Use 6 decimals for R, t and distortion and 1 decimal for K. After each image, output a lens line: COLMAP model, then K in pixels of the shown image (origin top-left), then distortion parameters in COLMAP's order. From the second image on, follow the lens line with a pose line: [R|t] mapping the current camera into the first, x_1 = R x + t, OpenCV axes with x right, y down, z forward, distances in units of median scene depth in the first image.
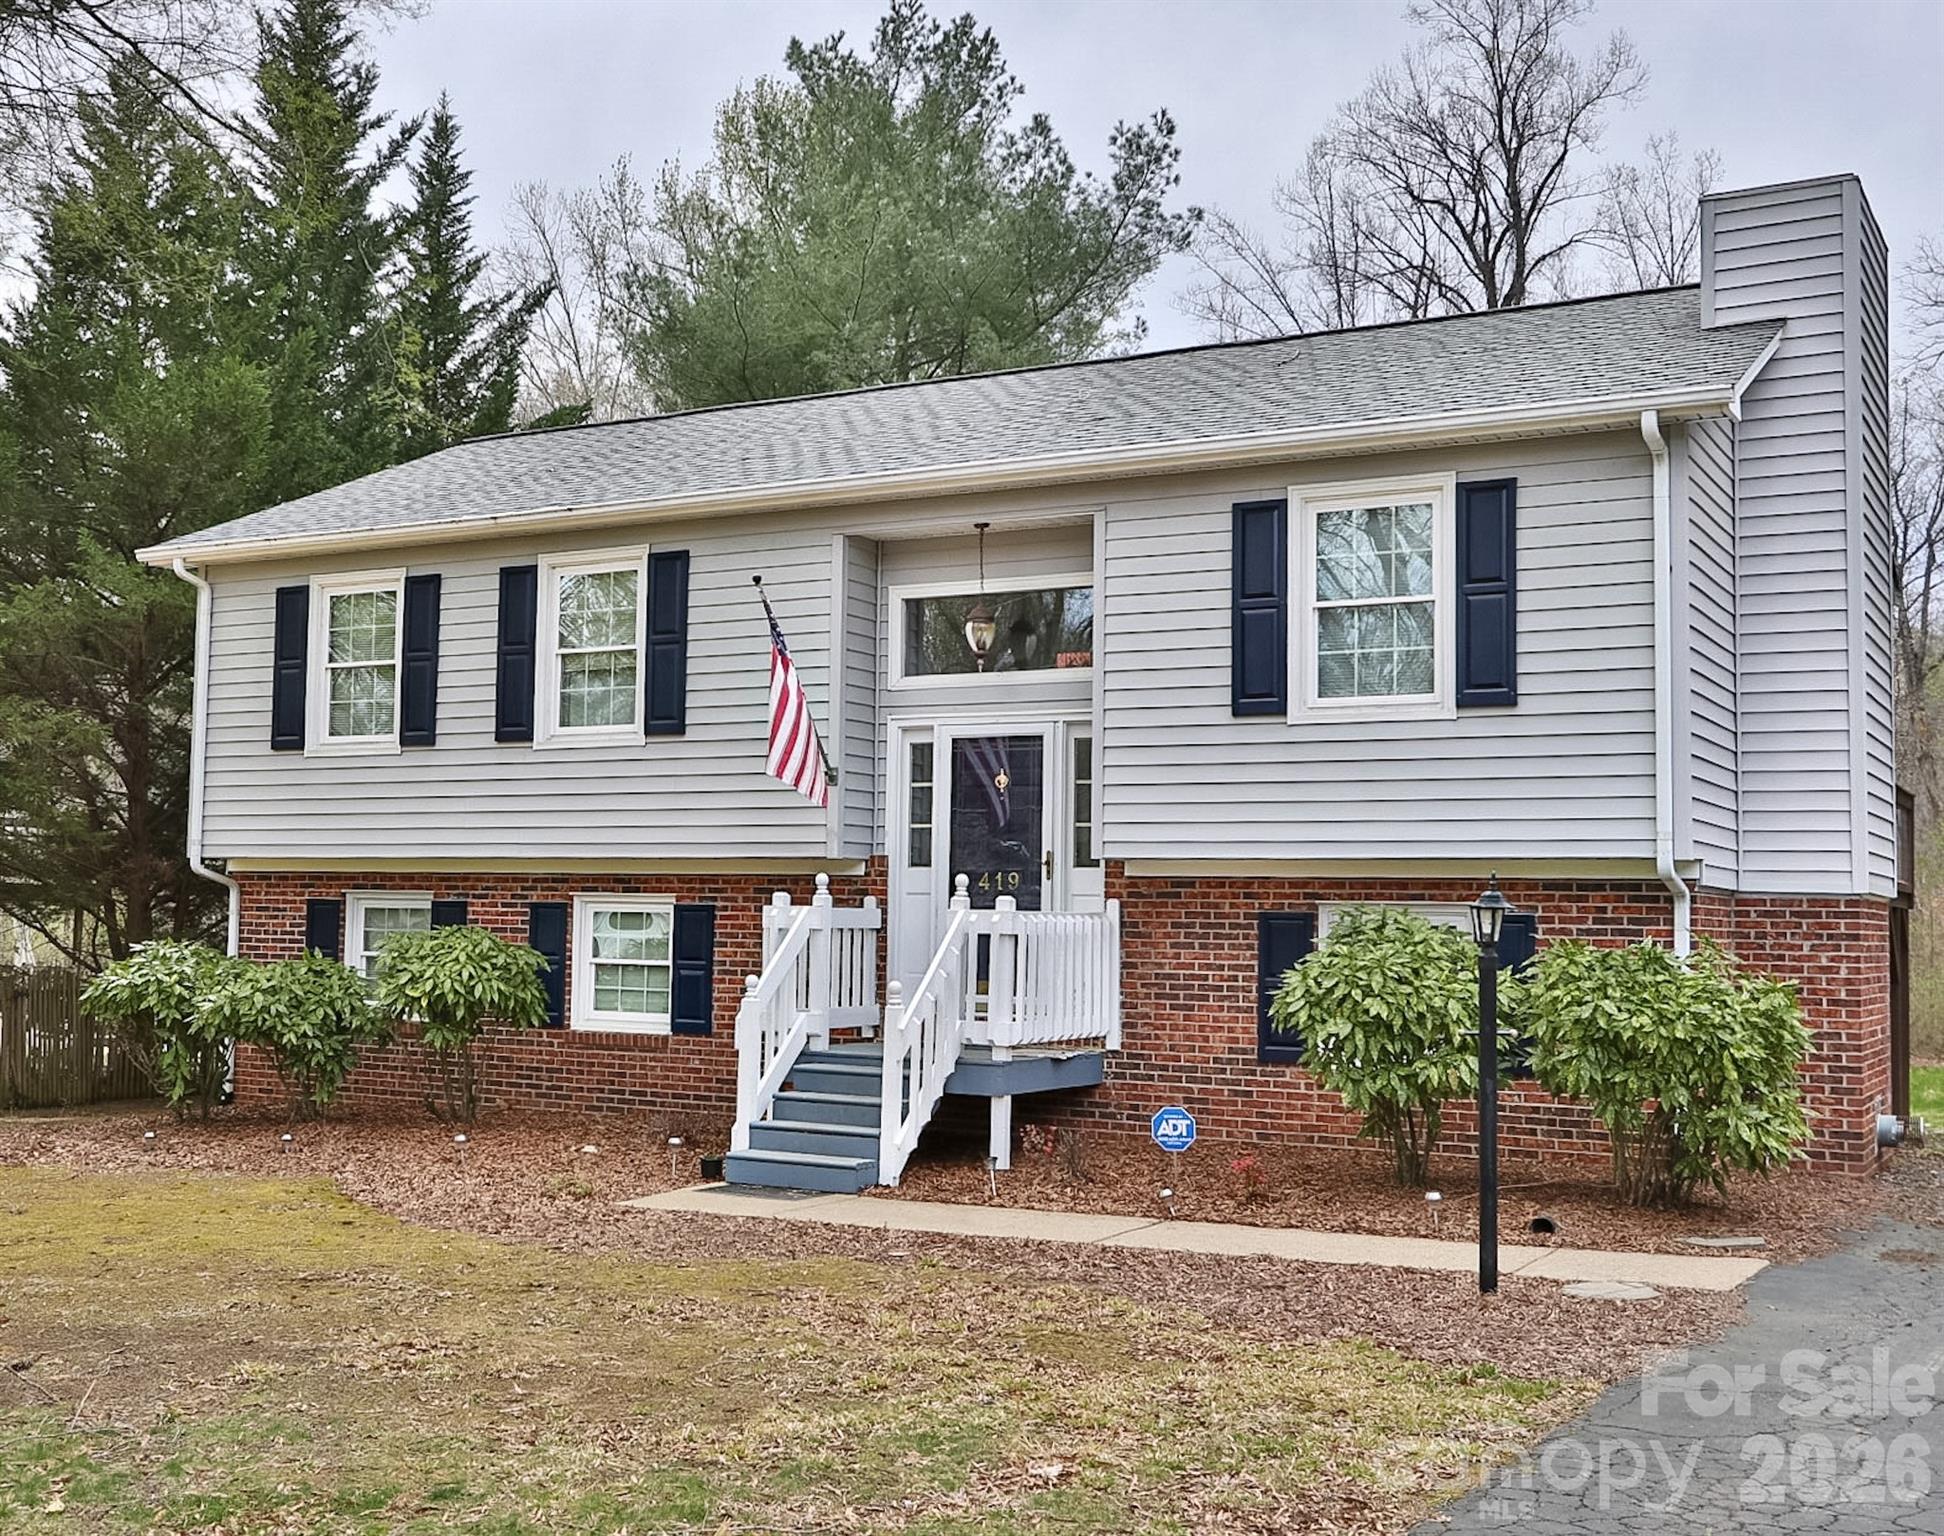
lens RADIAL K [[2085.5, 0, 972.0], [0, 2085.5, 768.0], [0, 0, 1]] dist [-0.033434, 0.018353]
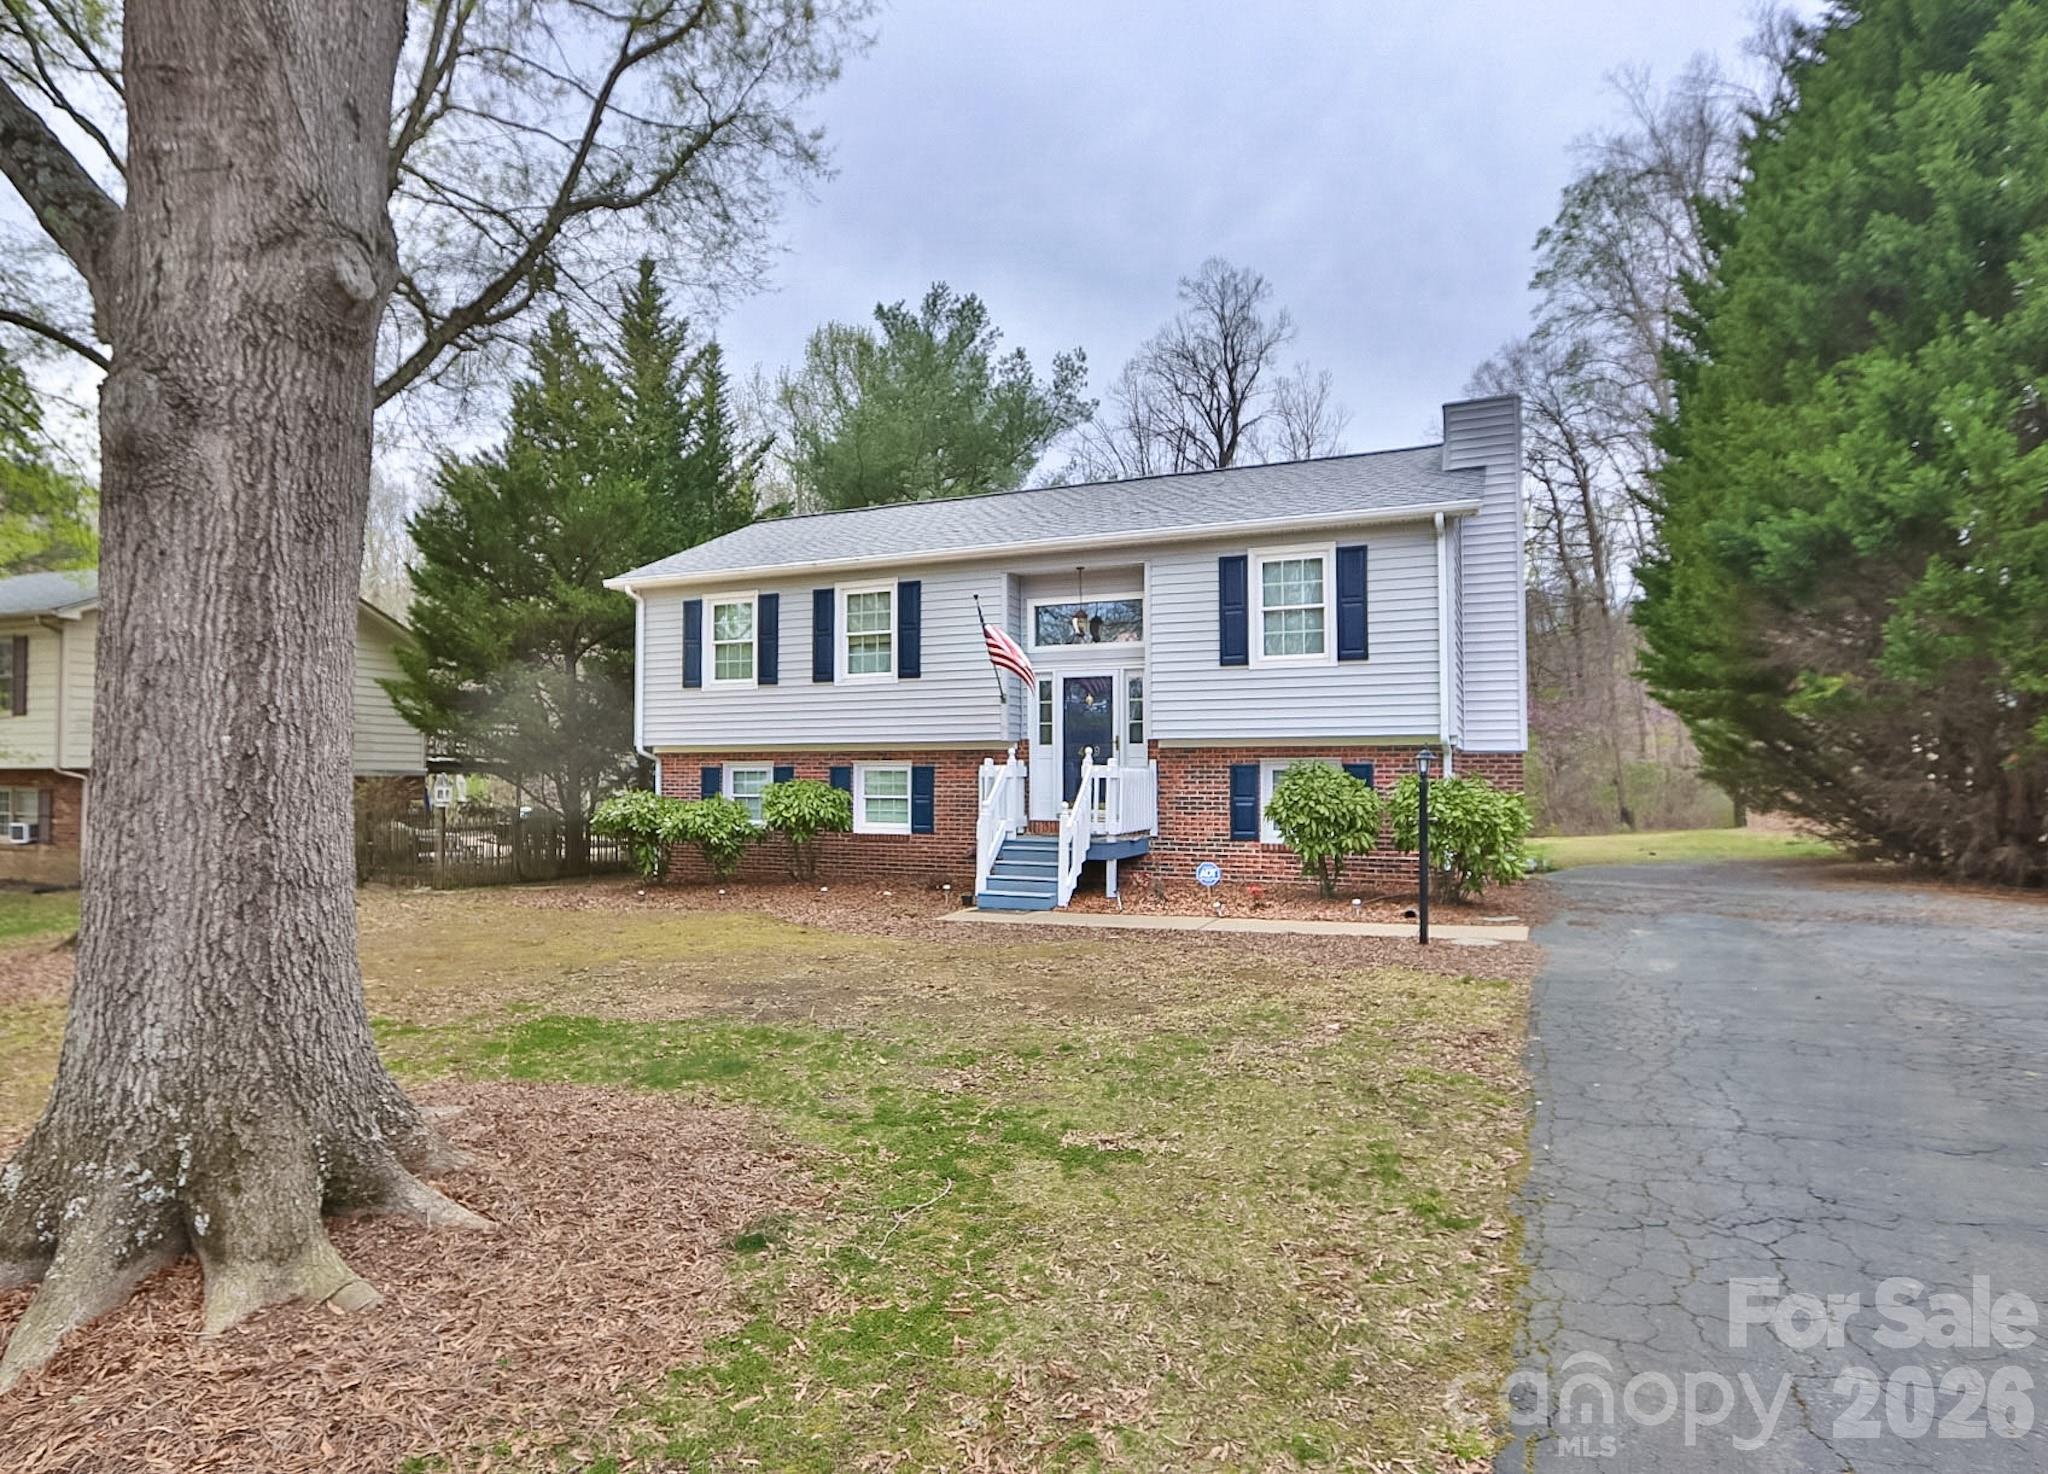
lens RADIAL K [[1107.5, 0, 1024.0], [0, 1107.5, 737.0], [0, 0, 1]] dist [-0.050057, -0.000218]
pose [[0.995472, -0.014395, 0.093959, -0.138134], [0.010654, 0.999135, 0.040193, -0.001229], [-0.094456, -0.039010, 0.994764, -0.022955]]
